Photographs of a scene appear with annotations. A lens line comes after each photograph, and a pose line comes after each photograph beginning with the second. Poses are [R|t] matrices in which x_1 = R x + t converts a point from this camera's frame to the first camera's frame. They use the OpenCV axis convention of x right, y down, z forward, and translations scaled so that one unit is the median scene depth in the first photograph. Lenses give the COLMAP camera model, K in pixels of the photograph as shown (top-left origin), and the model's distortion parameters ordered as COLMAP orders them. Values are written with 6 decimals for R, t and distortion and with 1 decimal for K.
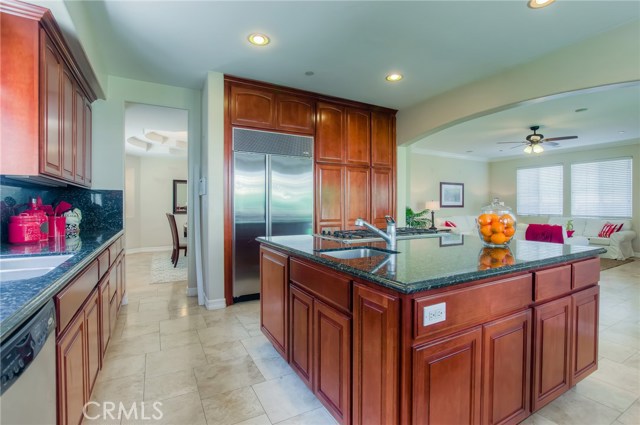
lens RADIAL K [[297.9, 0, 325.9], [0, 297.9, 209.9], [0, 0, 1]] dist [-0.004340, 0.000252]
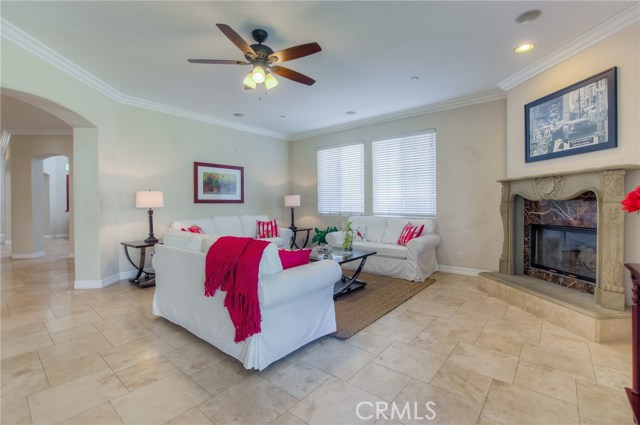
lens RADIAL K [[290.2, 0, 320.2], [0, 290.2, 210.2], [0, 0, 1]] dist [-0.014822, 0.000733]
pose [[0.938863, -0.010360, 0.344135, 0.470546], [0.008701, 0.999942, 0.006365, 0.005620], [-0.344181, -0.002982, 0.938899, 0.392649]]
